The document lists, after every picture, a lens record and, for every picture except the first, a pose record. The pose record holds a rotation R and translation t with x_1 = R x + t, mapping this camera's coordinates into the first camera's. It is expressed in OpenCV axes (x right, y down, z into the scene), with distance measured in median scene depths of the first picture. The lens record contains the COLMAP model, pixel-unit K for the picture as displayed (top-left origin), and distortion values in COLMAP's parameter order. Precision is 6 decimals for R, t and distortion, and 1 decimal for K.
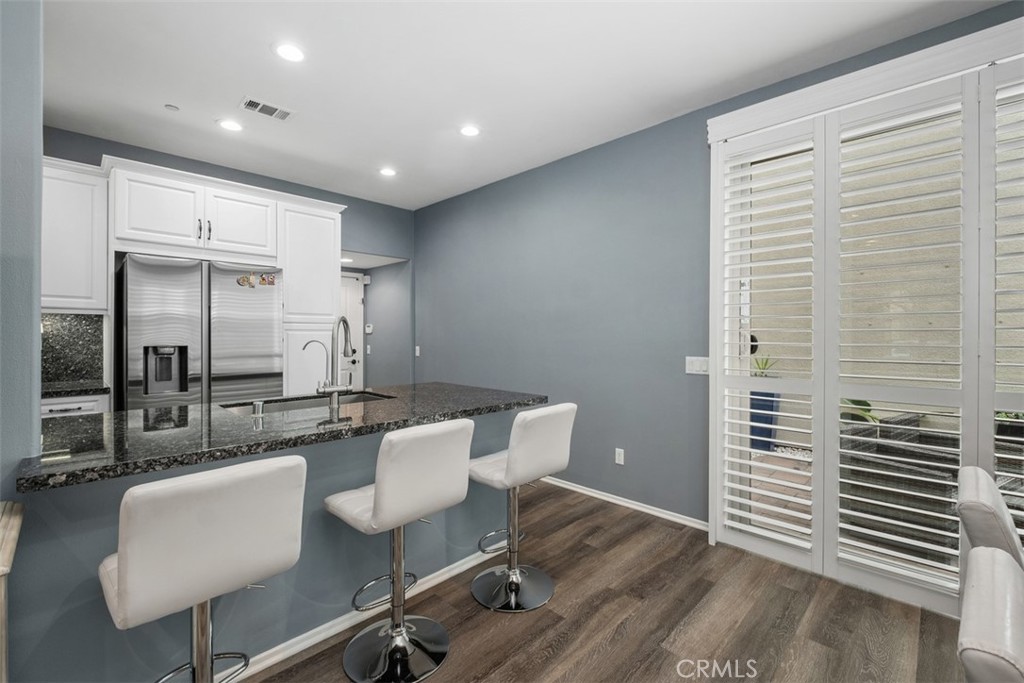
lens RADIAL K [[439.6, 0, 511.5], [0, 439.6, 337.1], [0, 0, 1]] dist [0.002568, -0.006257]
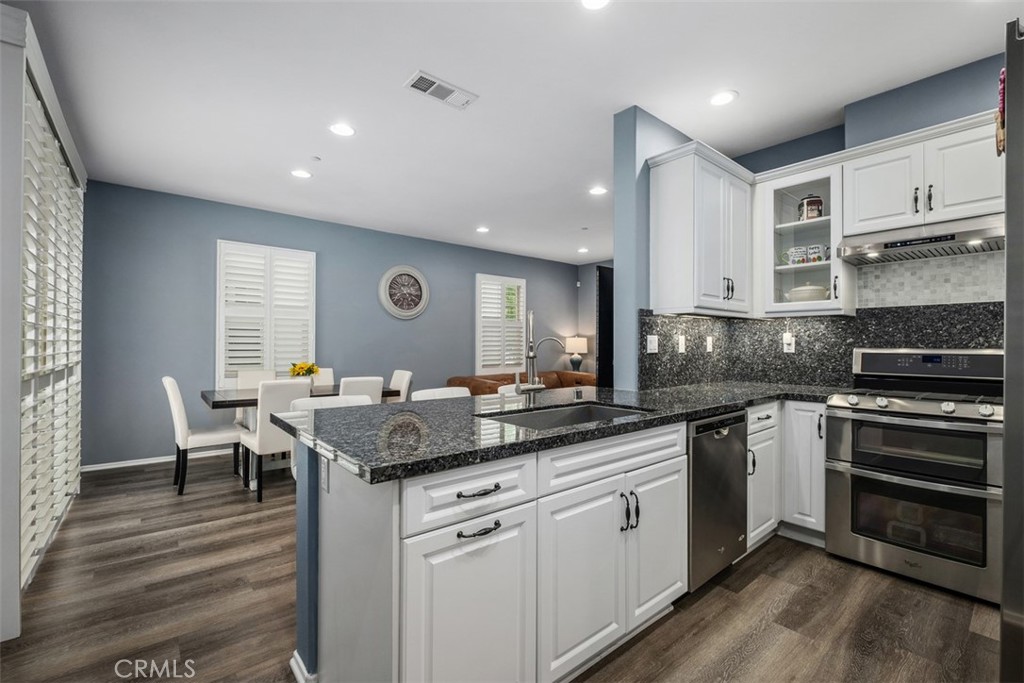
lens RADIAL K [[439.6, 0, 511.1], [0, 439.6, 342.8], [0, 0, 1]] dist [0.002568, -0.006257]
pose [[-0.994778, -0.004973, 0.101943, -0.360576], [-0.005203, 0.999984, -0.001987, 0.014682], [-0.101931, -0.002507, -0.994788, 1.546758]]
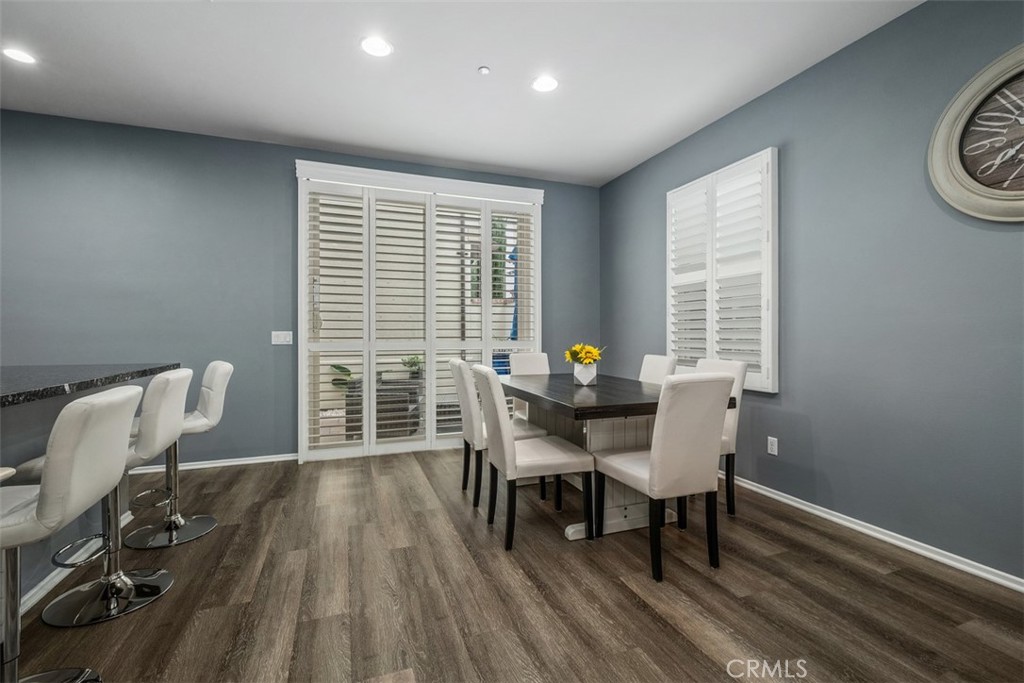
lens RADIAL K [[439.6, 0, 511.7], [0, 439.6, 337.4], [0, 0, 1]] dist [0.002568, -0.006257]
pose [[0.417451, -0.006288, 0.908678, -0.517979], [0.004021, 0.999979, 0.005073, 0.062906], [-0.908690, 0.001537, 0.417468, -0.190752]]
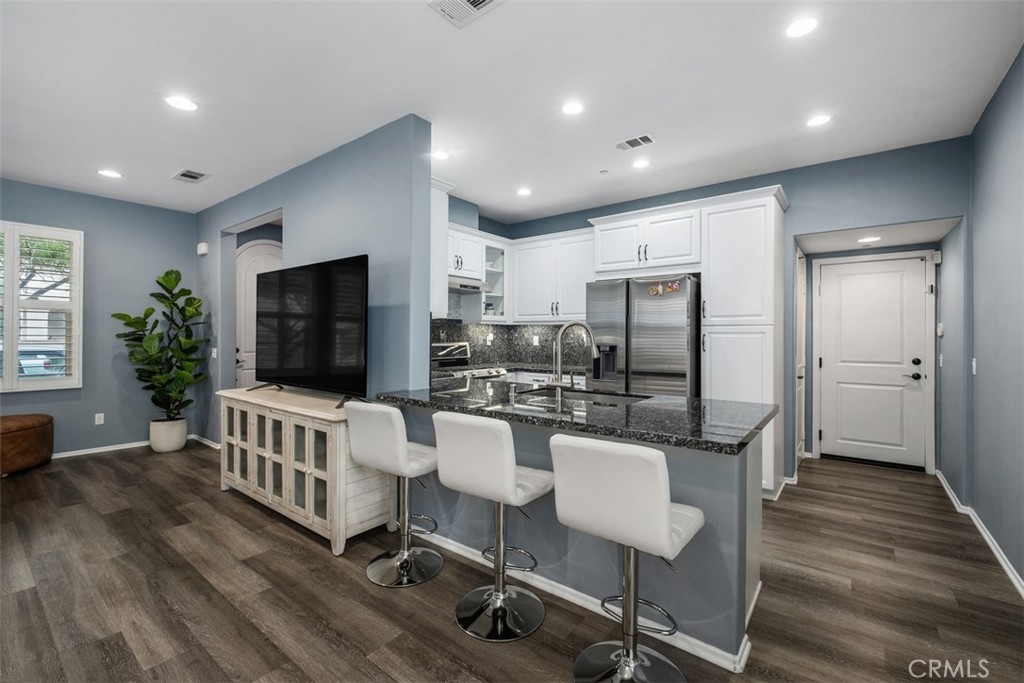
lens RADIAL K [[439.6, 0, 510.1], [0, 439.6, 332.8], [0, 0, 1]] dist [0.002568, -0.006257]
pose [[0.111976, -0.007931, -0.993679, 0.577358], [-0.007658, 0.999932, -0.008844, -0.005464], [0.993681, 0.008600, 0.111907, 0.575547]]
